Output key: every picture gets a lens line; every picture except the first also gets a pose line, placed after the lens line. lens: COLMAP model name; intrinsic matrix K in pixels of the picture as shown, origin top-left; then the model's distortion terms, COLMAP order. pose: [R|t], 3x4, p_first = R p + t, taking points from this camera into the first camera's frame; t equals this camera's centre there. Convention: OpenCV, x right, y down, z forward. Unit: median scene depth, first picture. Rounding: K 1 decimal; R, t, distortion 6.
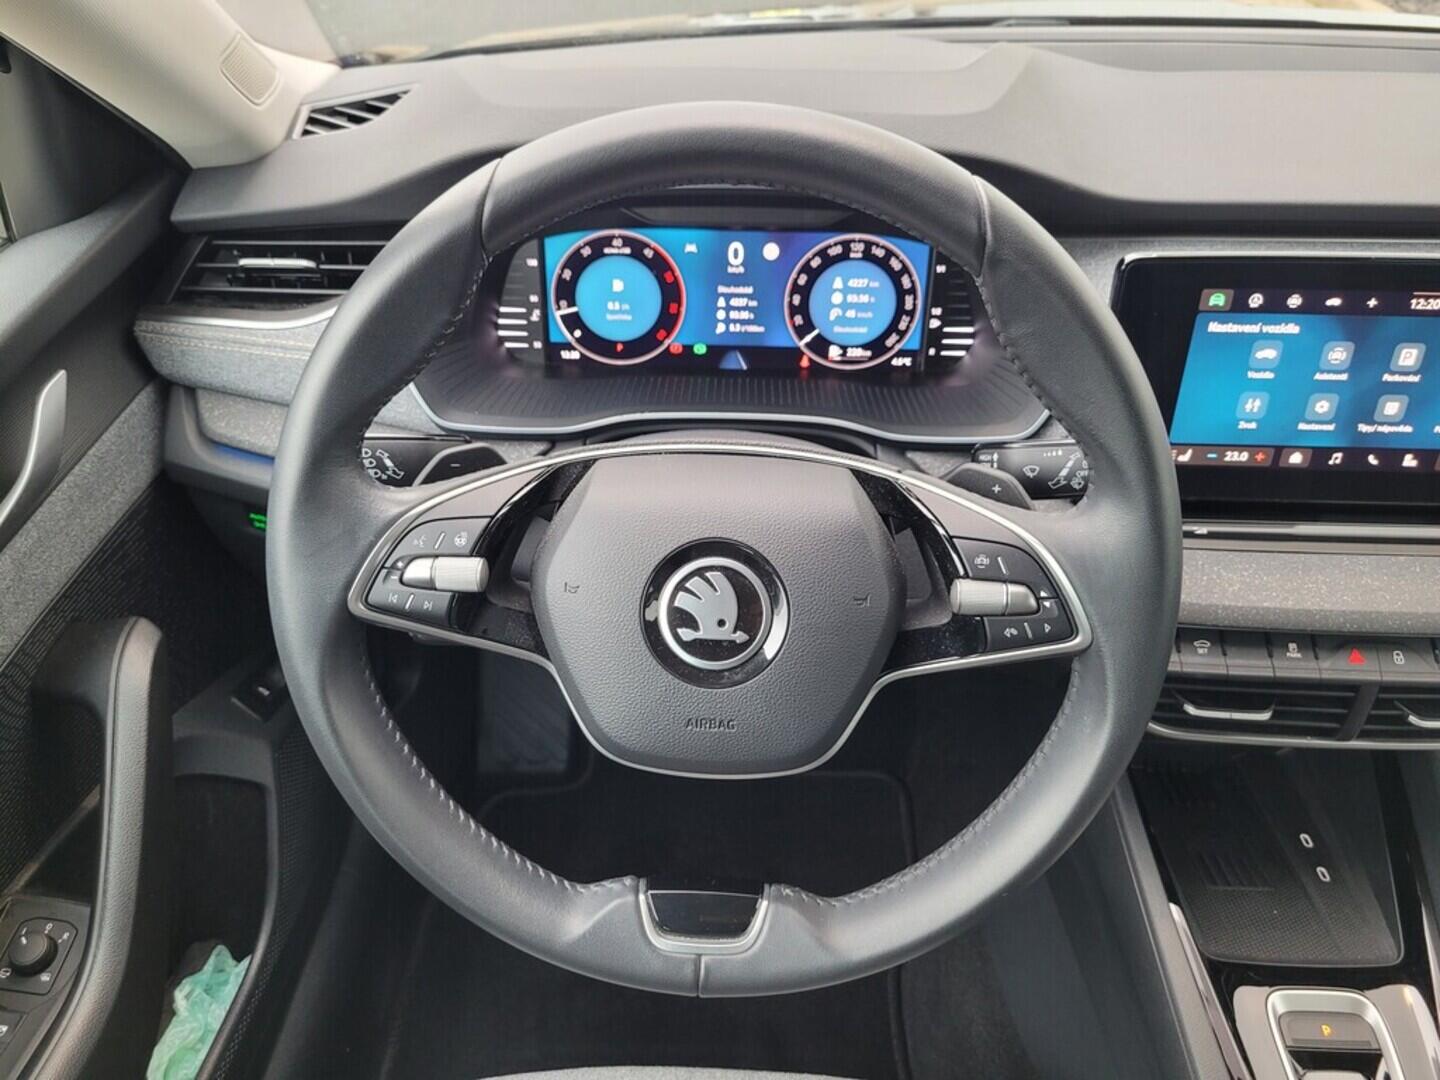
lens RADIAL K [[1105.3, 0, 705.7], [0, 1105.3, 535.8], [0, 0, 1]] dist [0.027891, -0.021715]
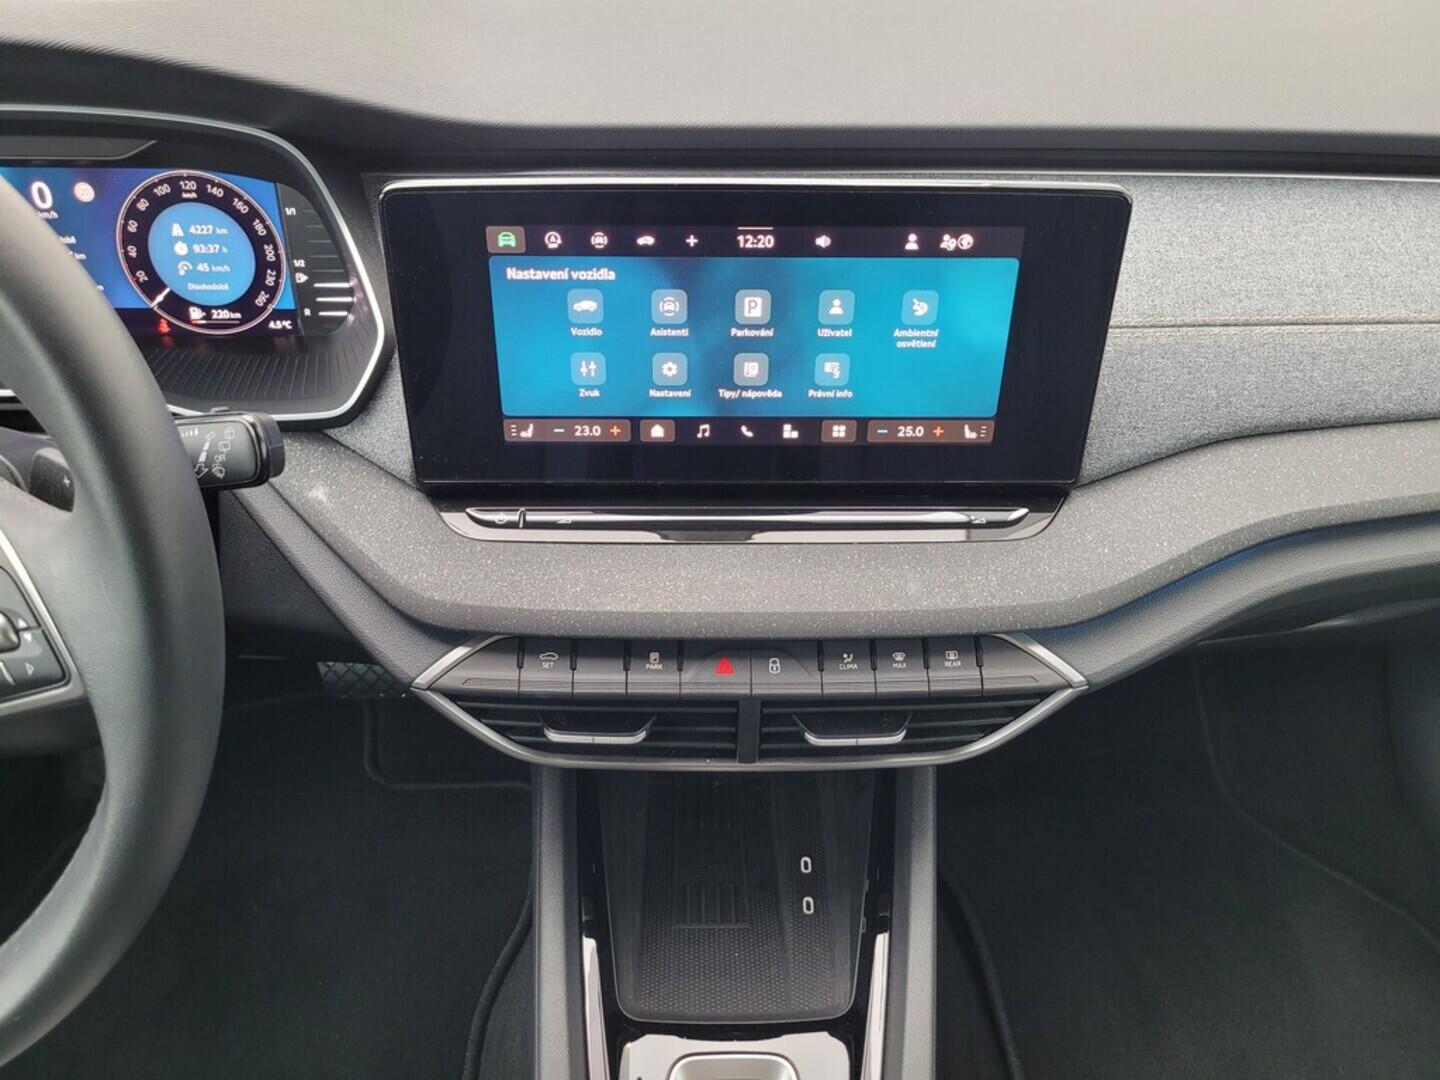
lens RADIAL K [[1105.3, 0, 705.7], [0, 1105.3, 535.8], [0, 0, 1]] dist [0.027891, -0.021715]
pose [[0.998792, -0.026650, 0.041284, 0.516527], [0.025837, 0.999464, 0.020101, -0.006855], [-0.041797, -0.019010, 0.998945, 0.161382]]
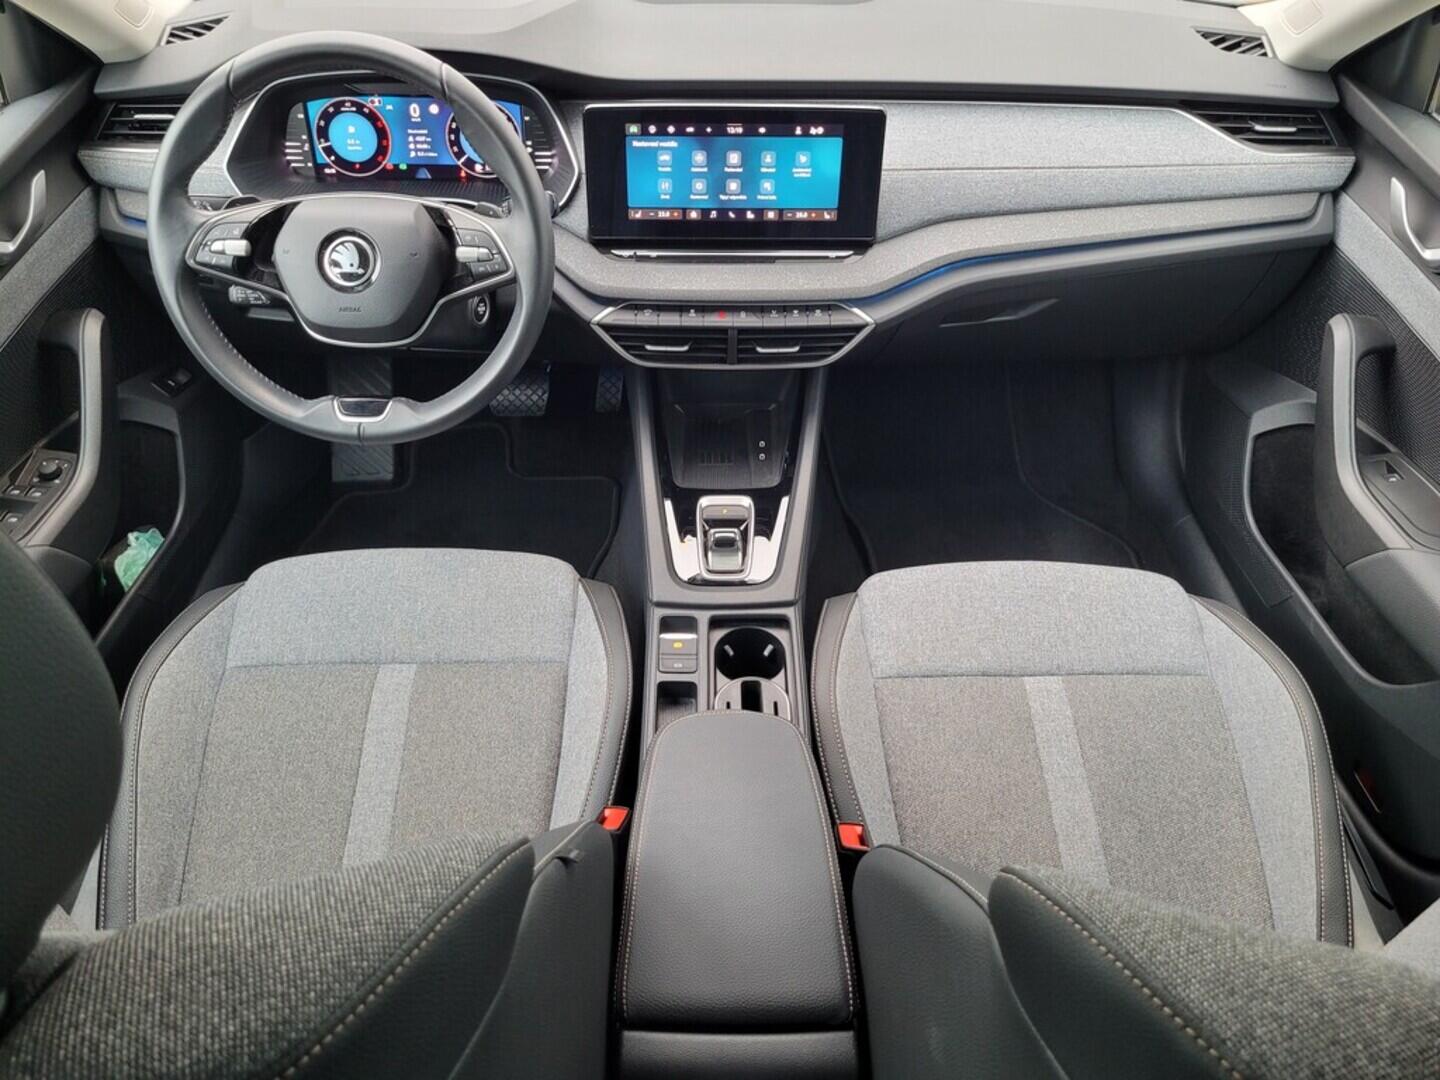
lens RADIAL K [[1097.8, 0, 714.4], [0, 1097.8, 532.9], [0, 0, 1]] dist [0.050080, -0.036635]
pose [[0.998825, -0.026996, 0.040256, 0.461206], [0.023703, 0.996500, 0.080156, 0.326625], [-0.042279, -0.079108, 0.995969, -0.959150]]
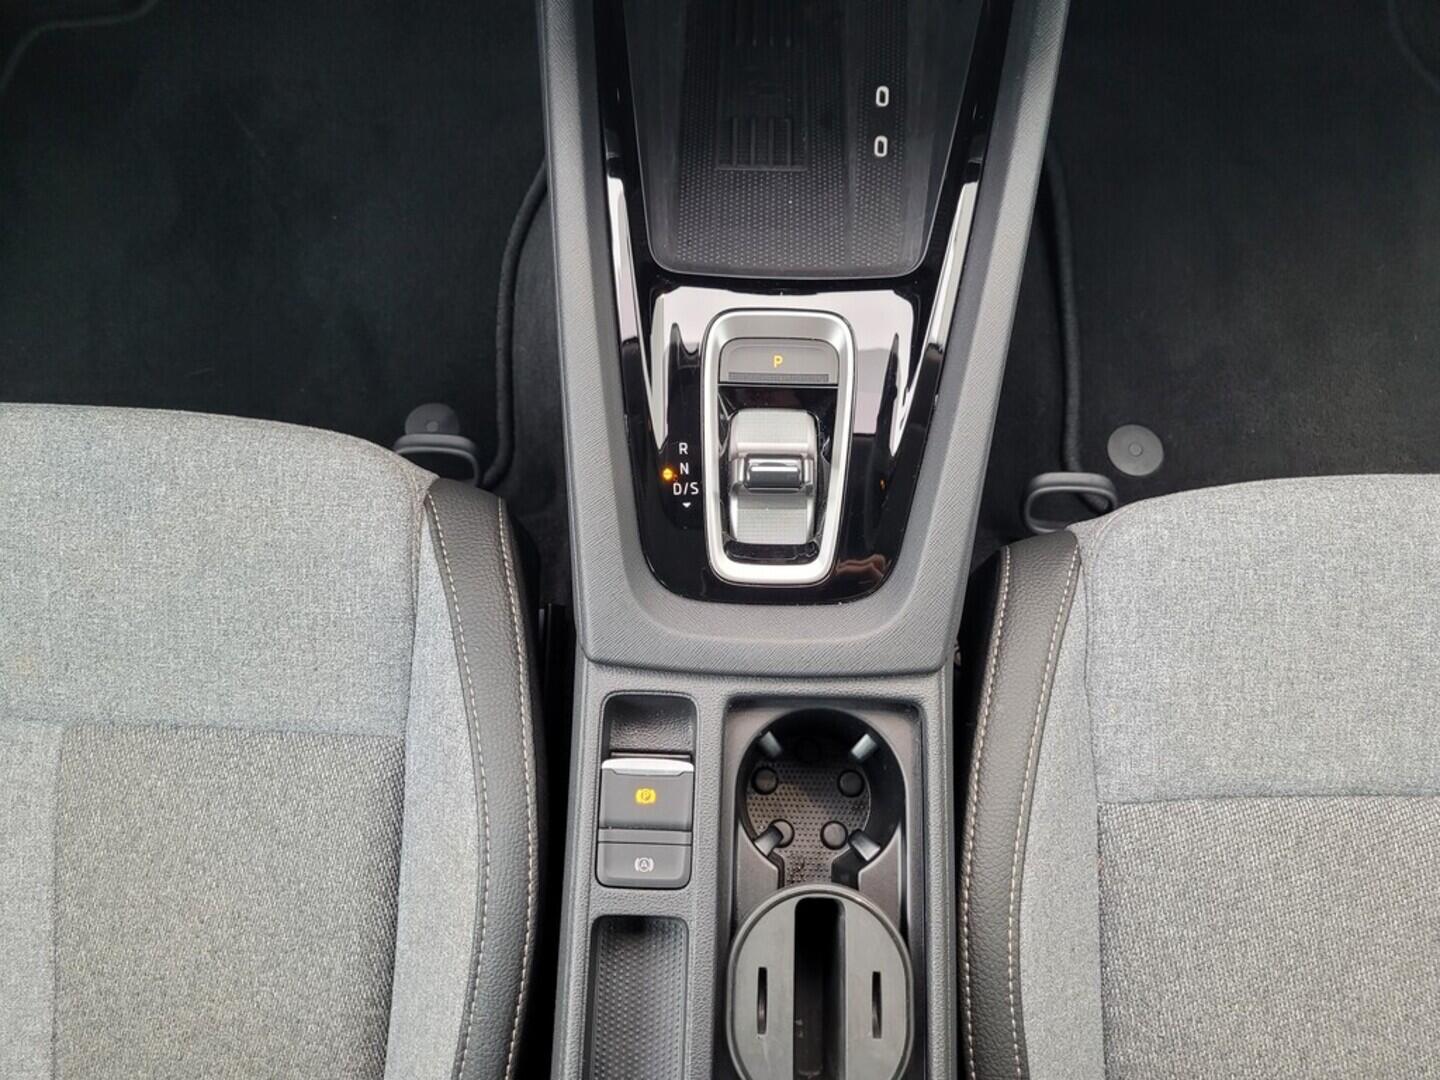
lens RADIAL K [[1105.3, 0, 705.7], [0, 1105.3, 535.8], [0, 0, 1]] dist [0.027891, -0.021715]
pose [[0.999935, -0.008546, -0.007494, 0.515166], [0.011353, 0.782531, 0.622509, 0.061977], [0.000544, -0.622553, 0.782577, 0.328545]]
